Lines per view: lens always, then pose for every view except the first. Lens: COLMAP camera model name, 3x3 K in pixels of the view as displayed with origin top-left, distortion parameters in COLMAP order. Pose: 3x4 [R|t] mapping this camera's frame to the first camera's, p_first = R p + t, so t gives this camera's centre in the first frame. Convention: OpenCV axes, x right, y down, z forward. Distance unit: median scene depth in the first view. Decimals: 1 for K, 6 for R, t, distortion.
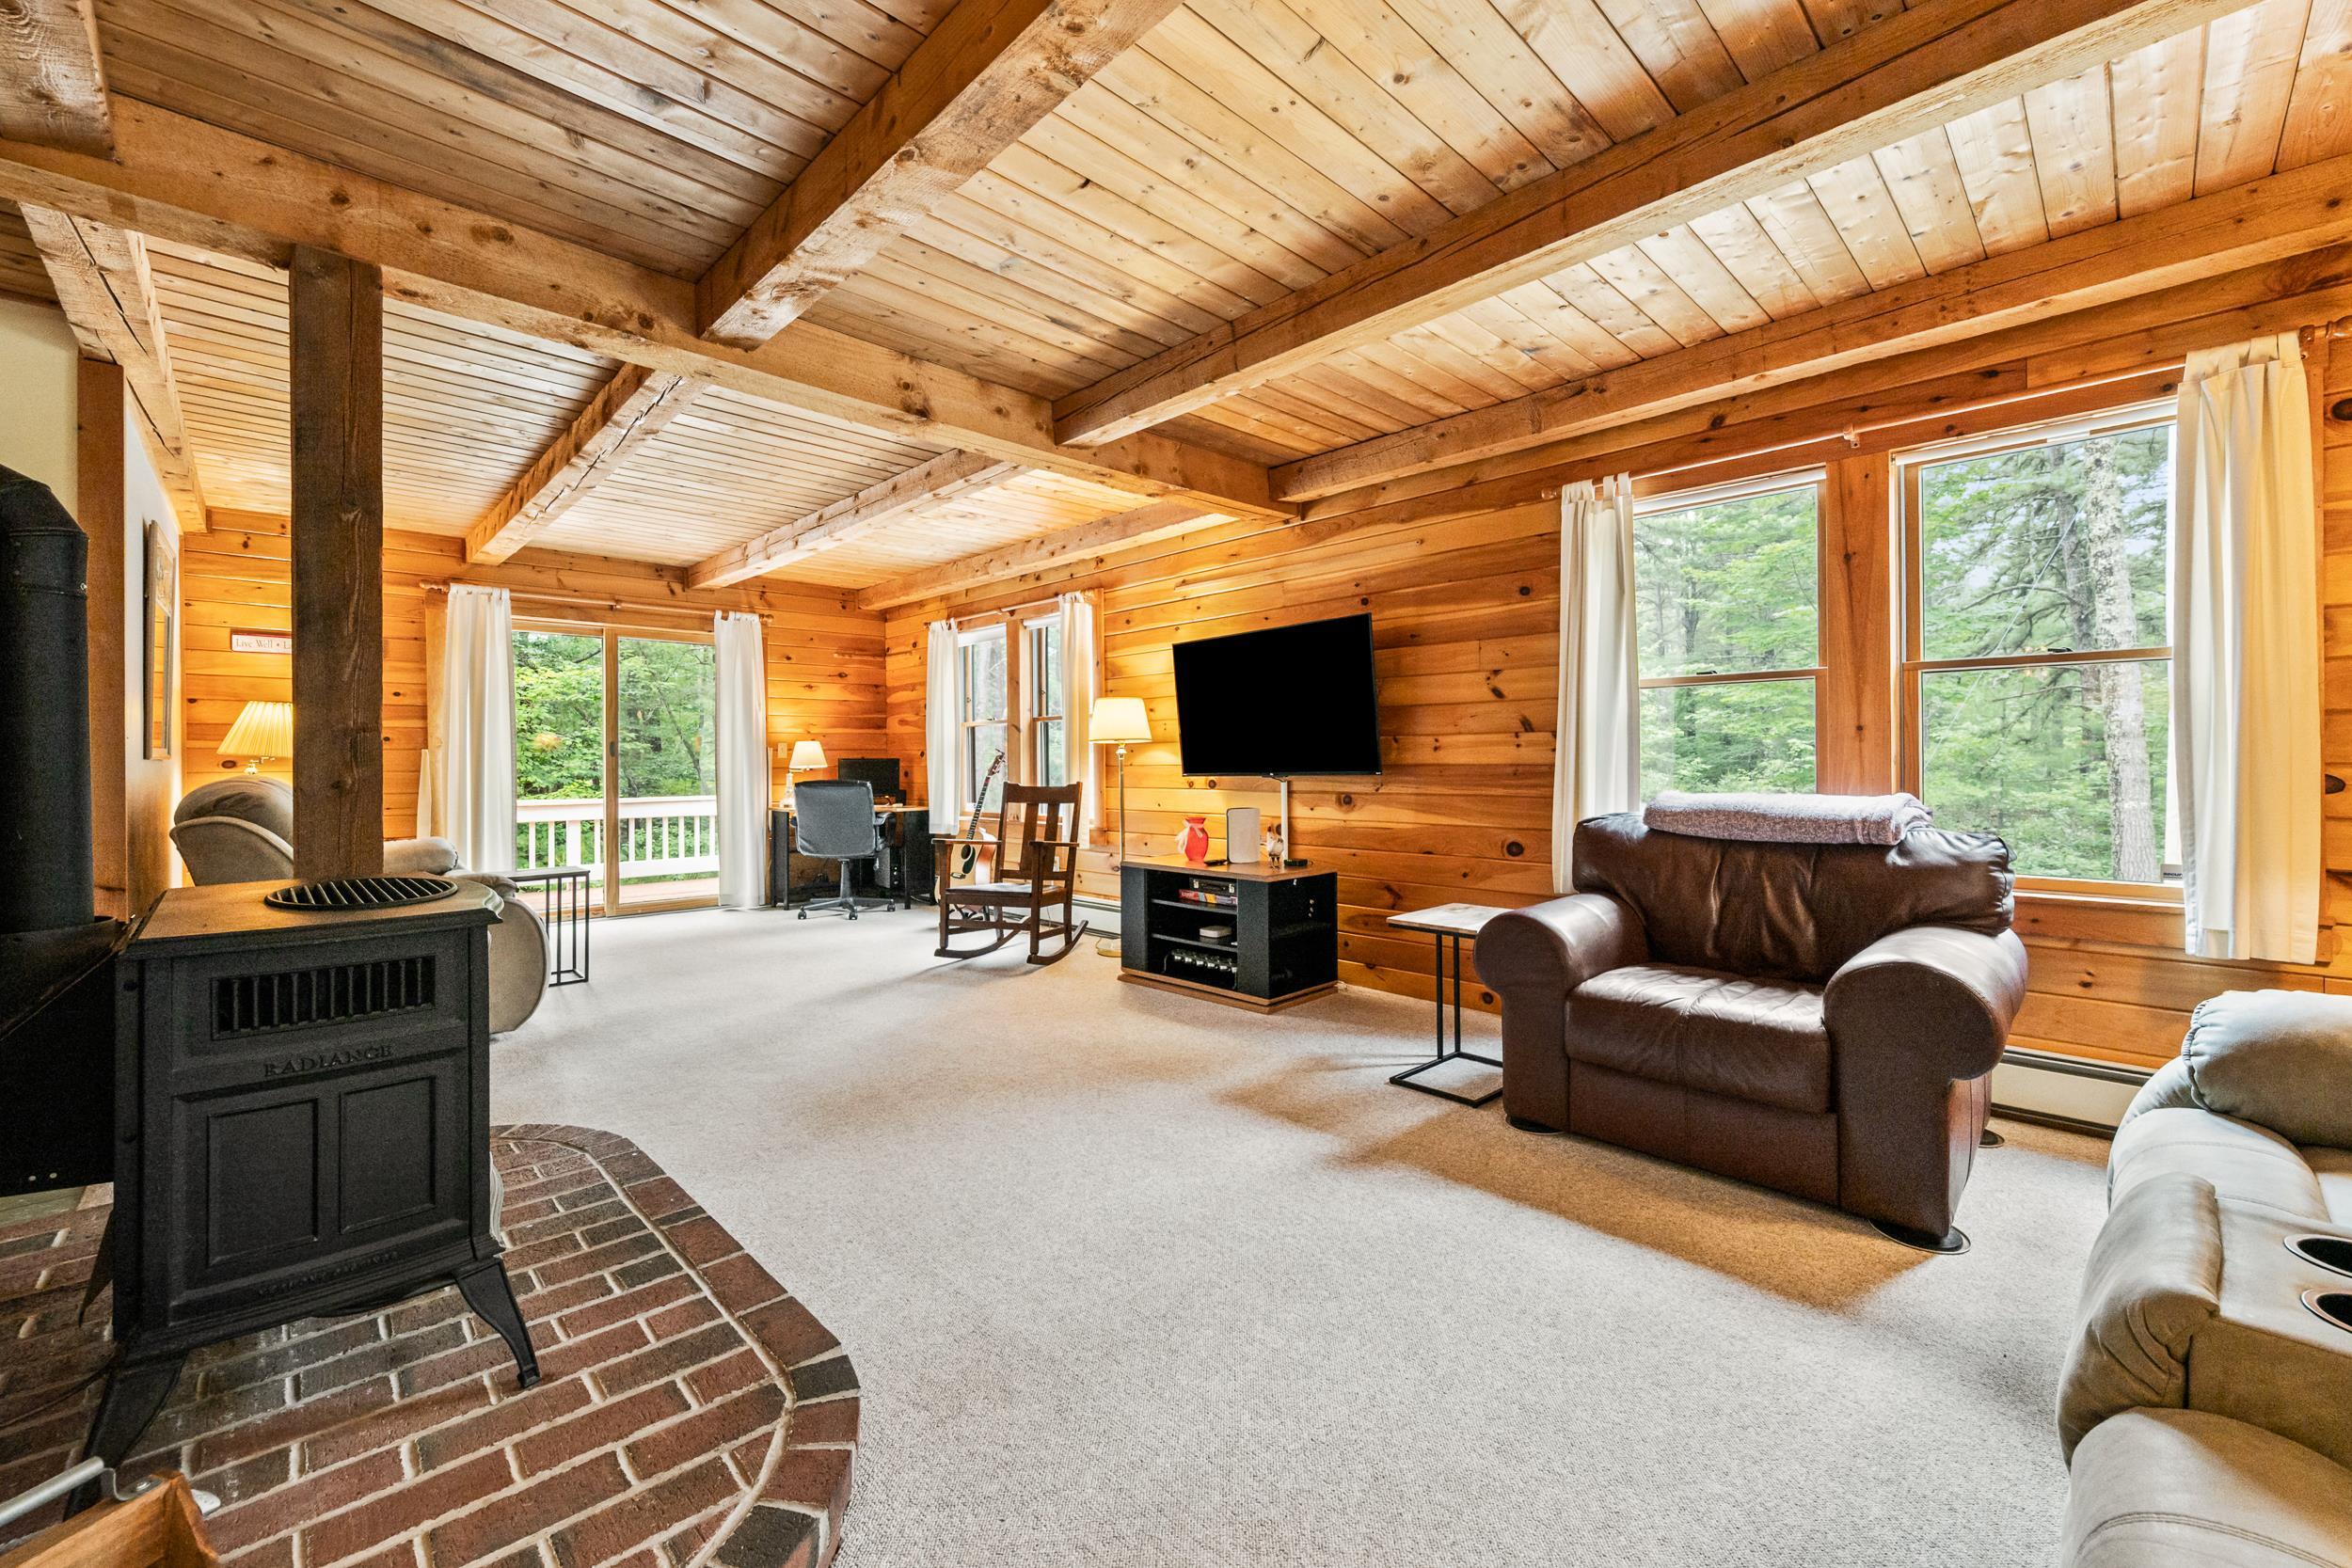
lens RADIAL K [[961.0, 0, 1187.2], [0, 961.0, 742.2], [0, 0, 1]] dist [-0.000127, -0.000134]
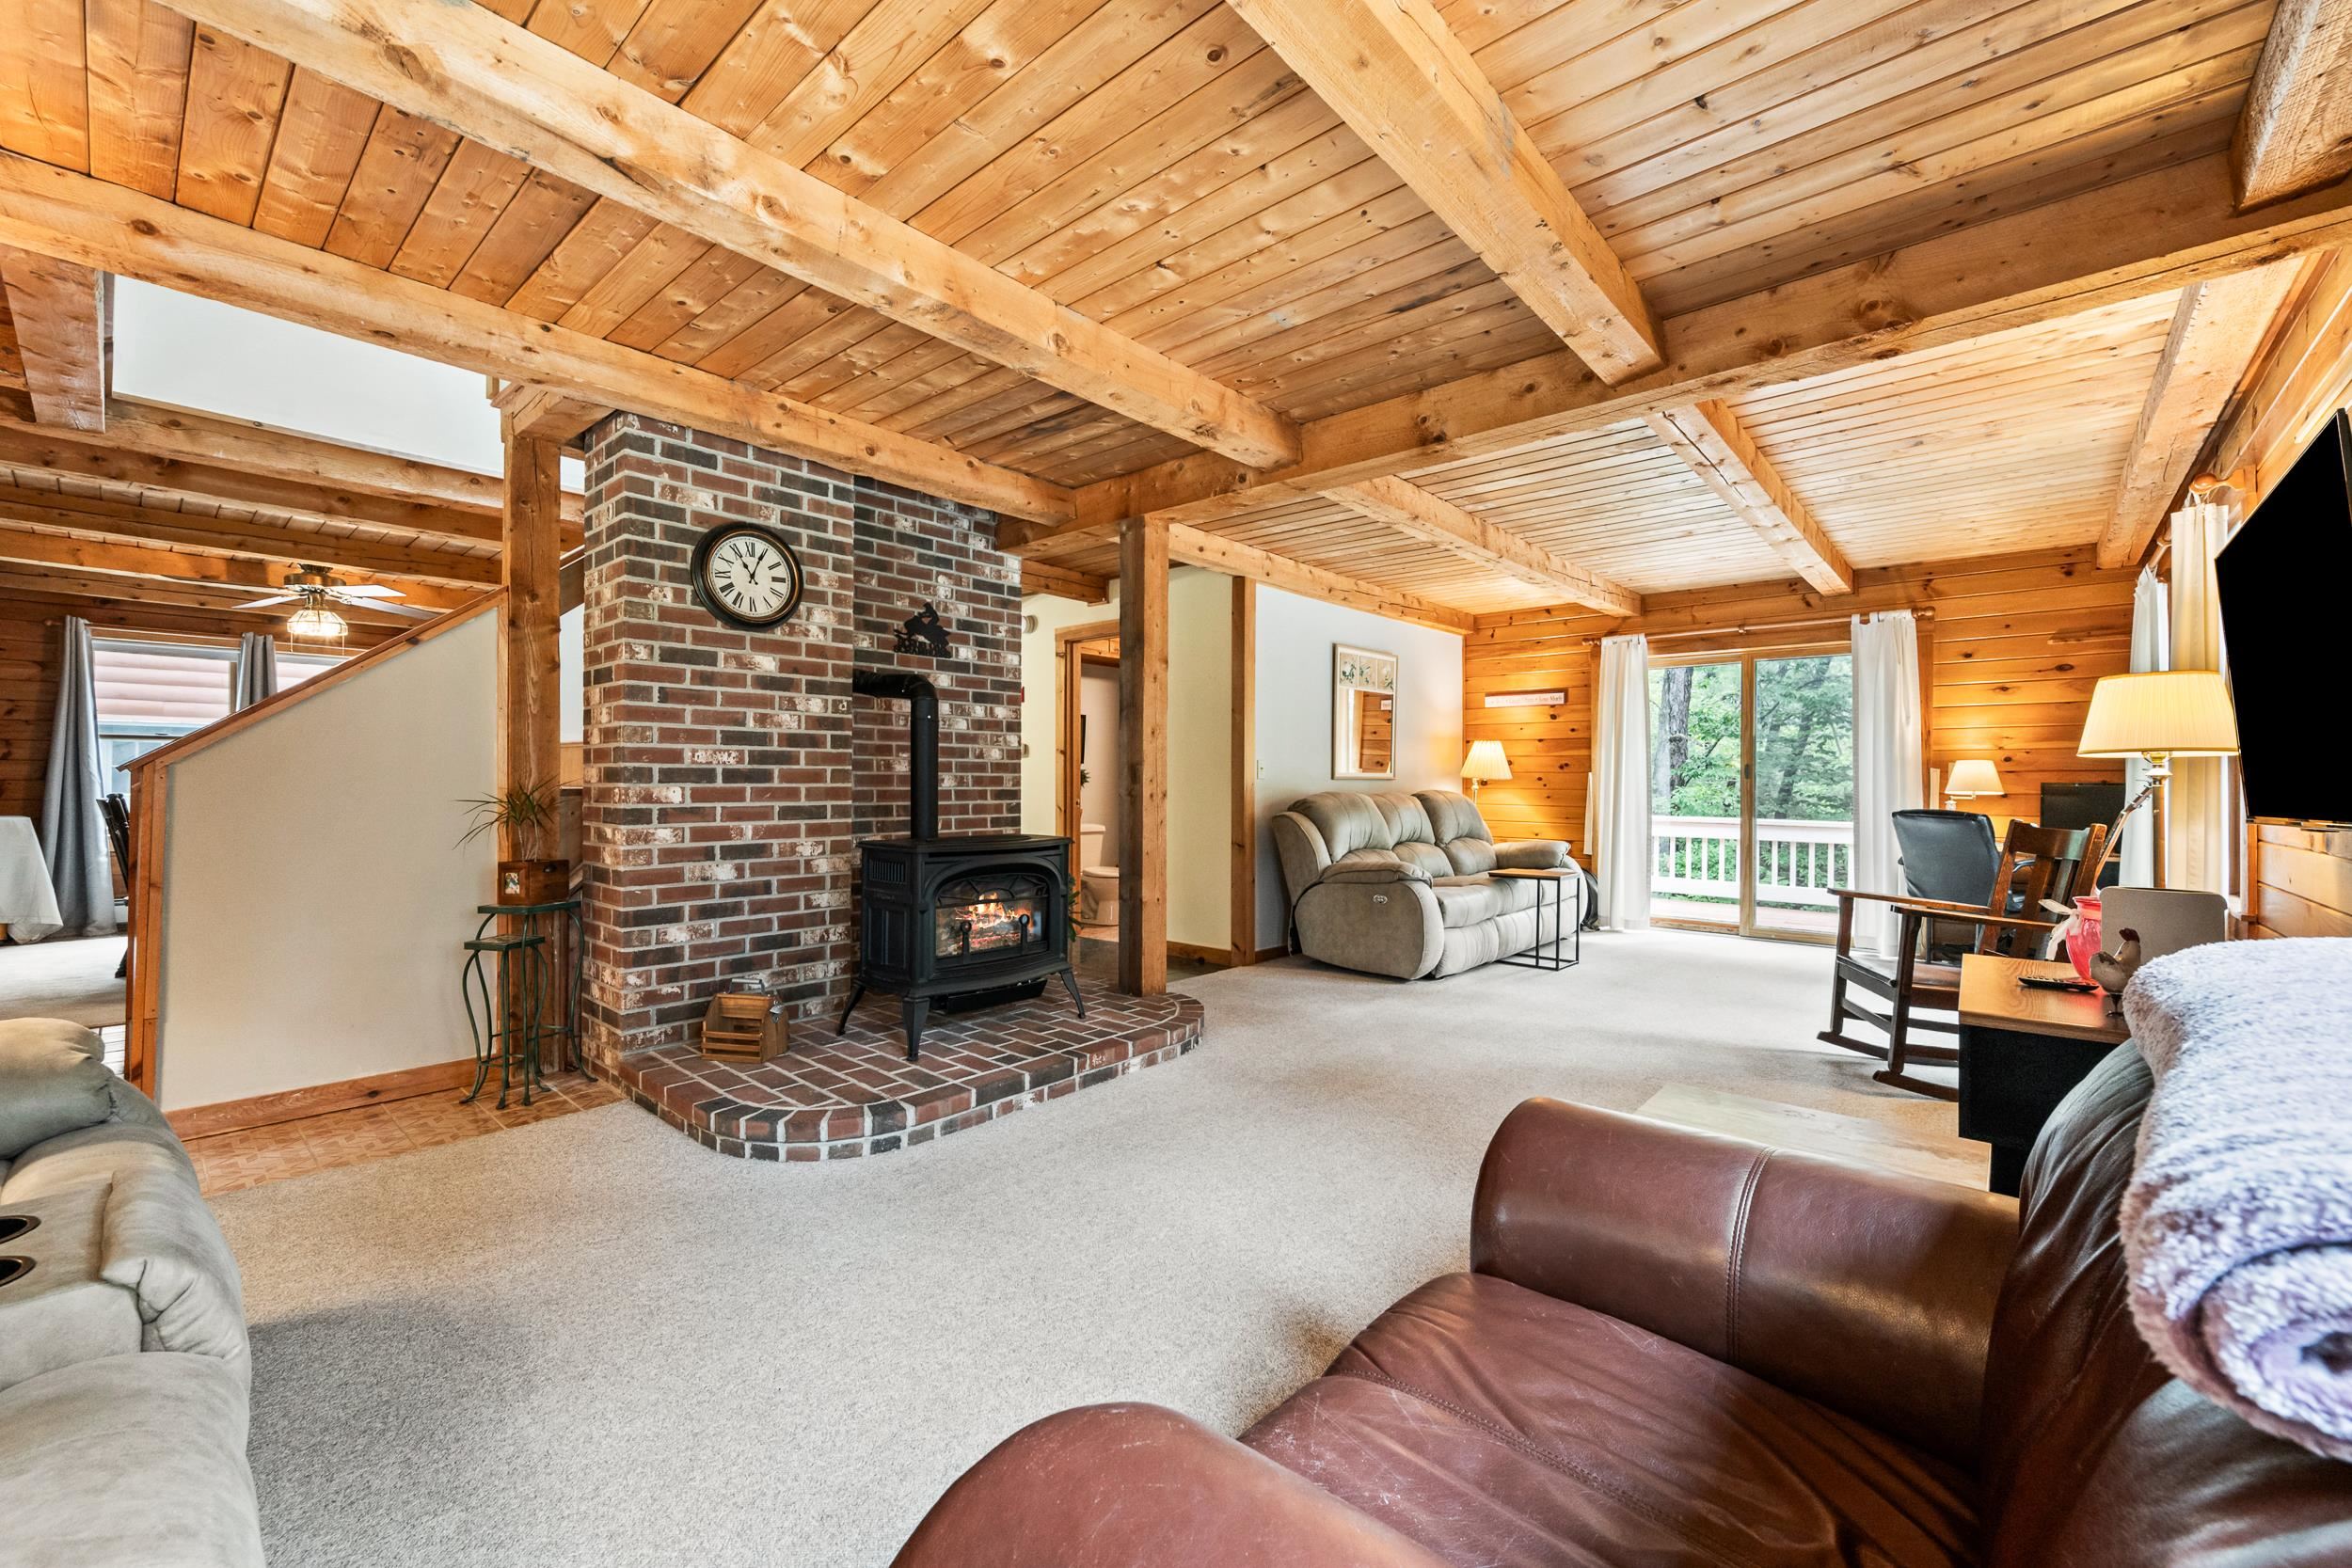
lens RADIAL K [[904.8, 0, 1155.7], [0, 904.8, 779.3], [0, 0, 1]] dist [0.000590, 0.000020]
pose [[0.069688, 0.005125, -0.997556, 0.422866], [0.013550, 0.999890, 0.006084, 0.001571], [0.997477, -0.013940, 0.069610, 0.414108]]
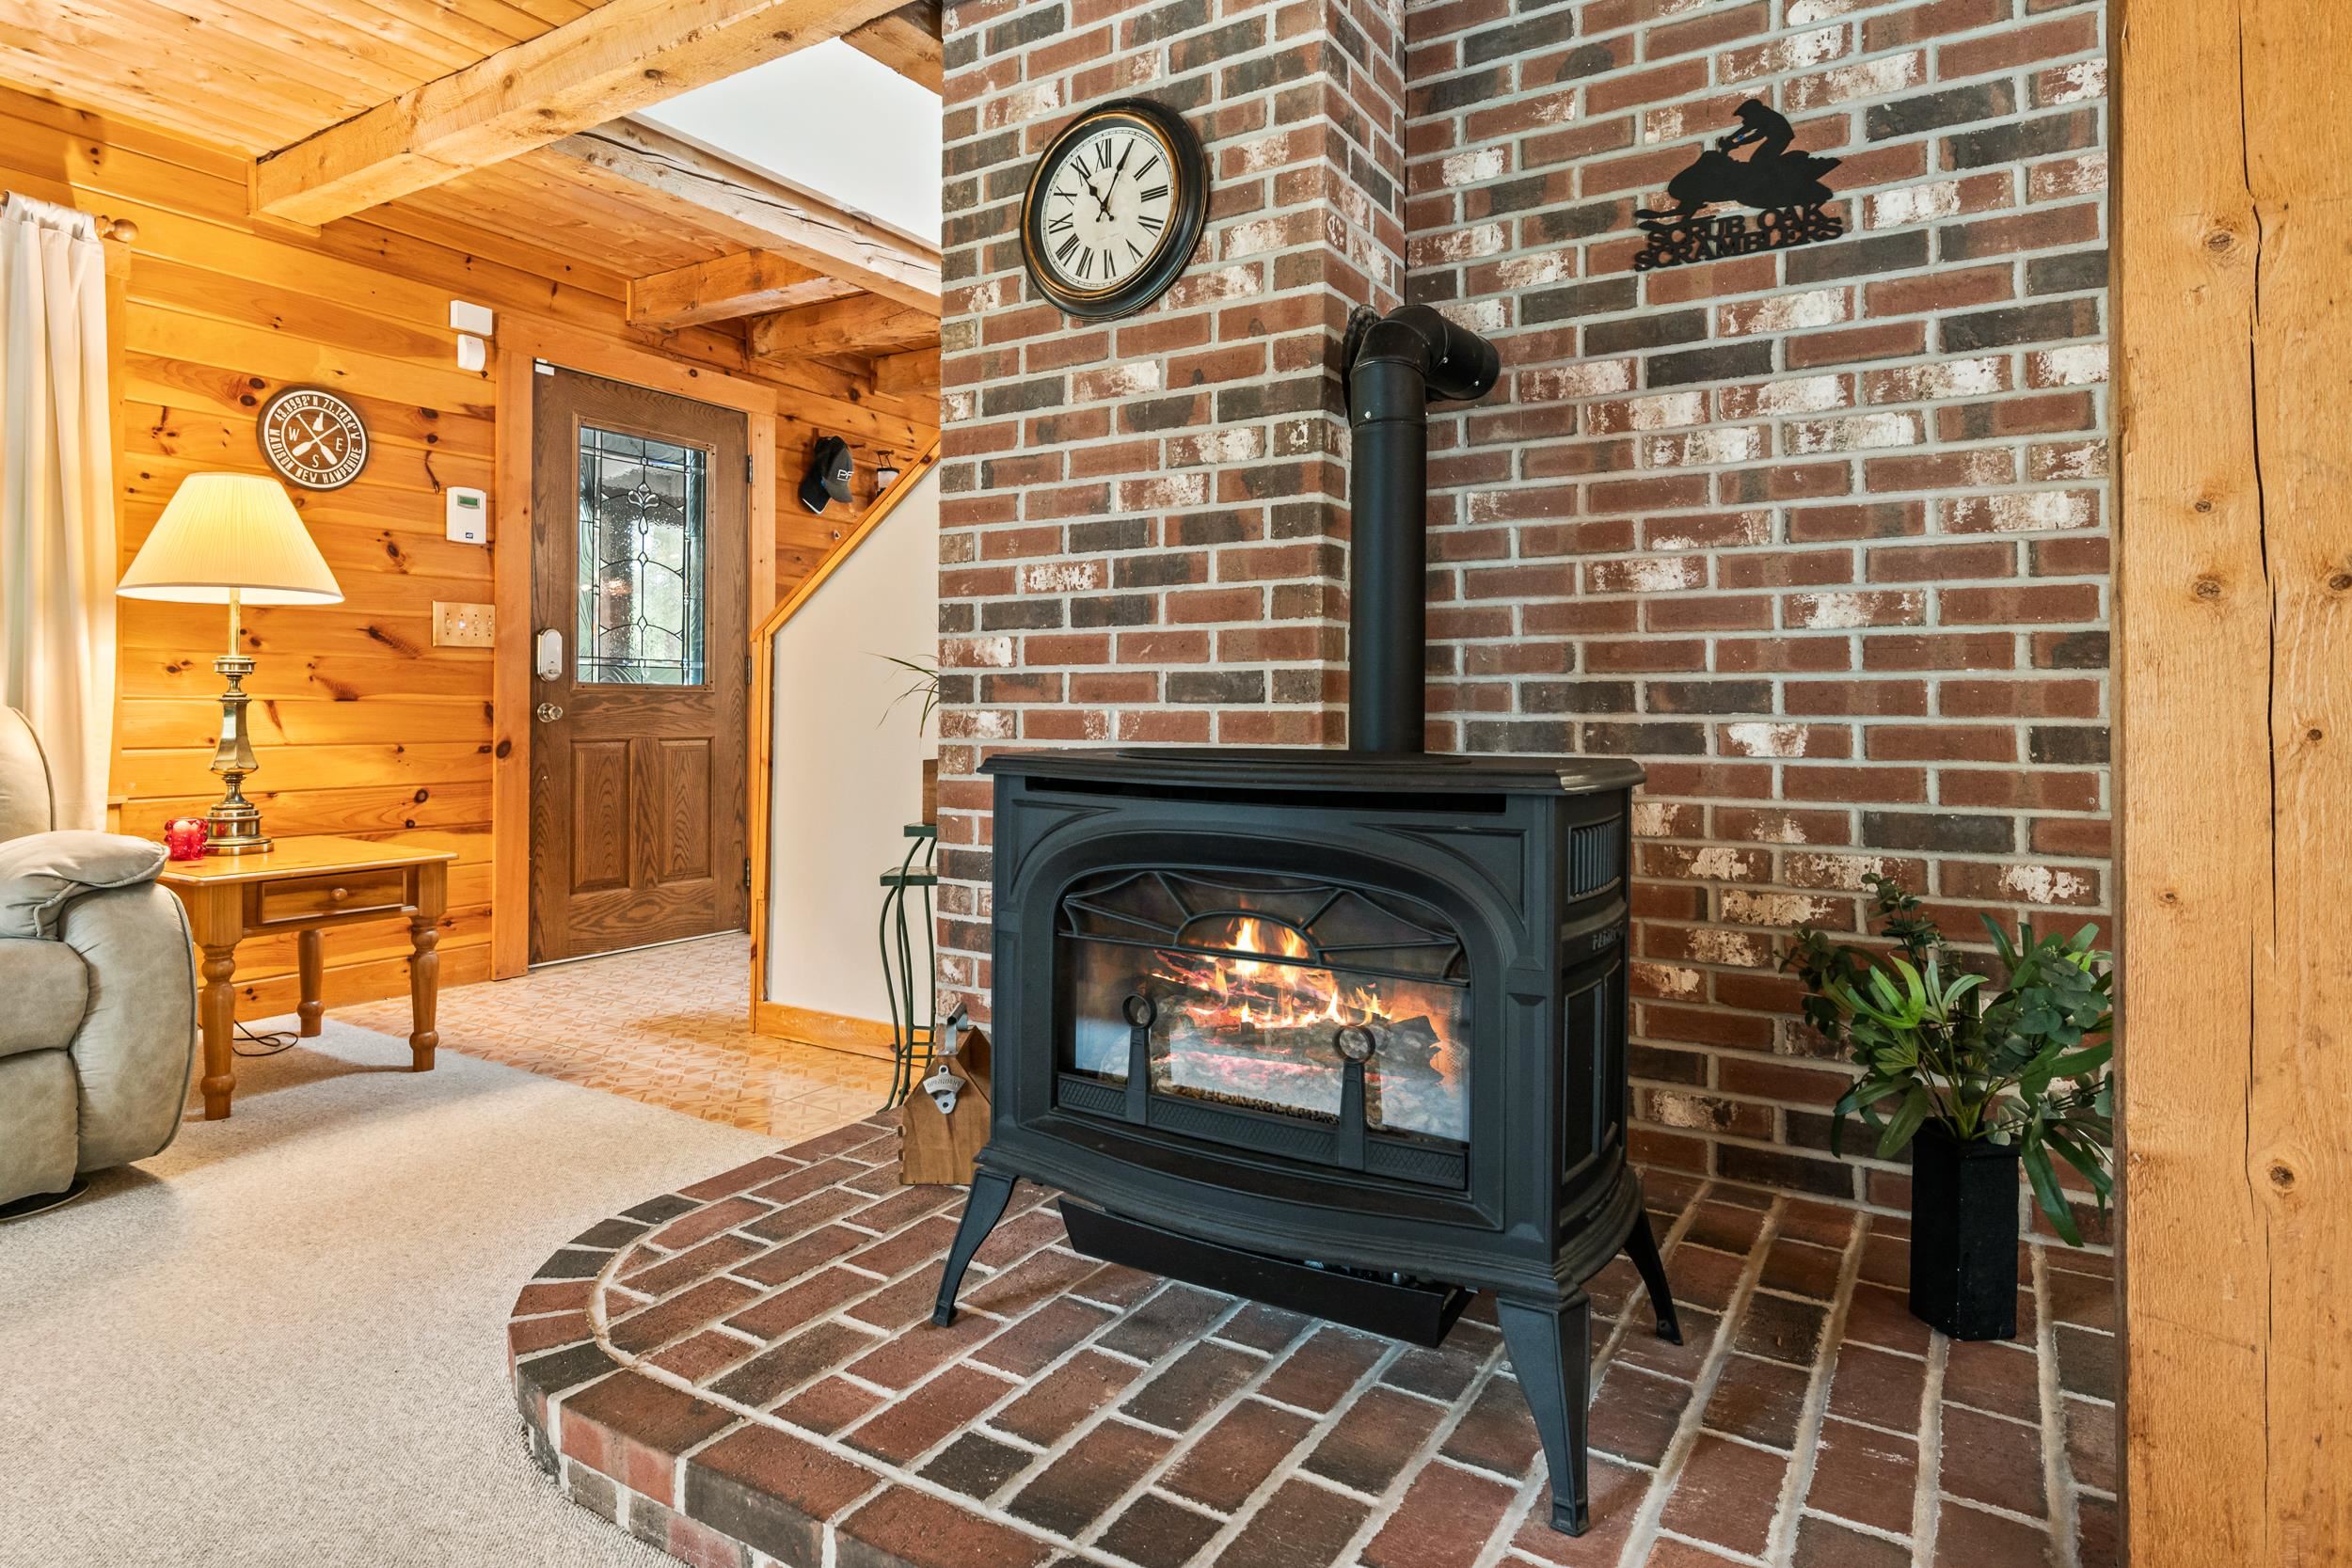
lens RADIAL K [[1321.5, 0, 1157.6], [0, 1321.5, 695.3], [0, 0, 1]] dist [-0.001638, -0.000894]
pose [[-0.969456, 0.002386, -0.245254, -0.169059], [0.009071, 0.999617, -0.026128, 0.043031], [0.245098, -0.027555, -0.969107, 0.634362]]
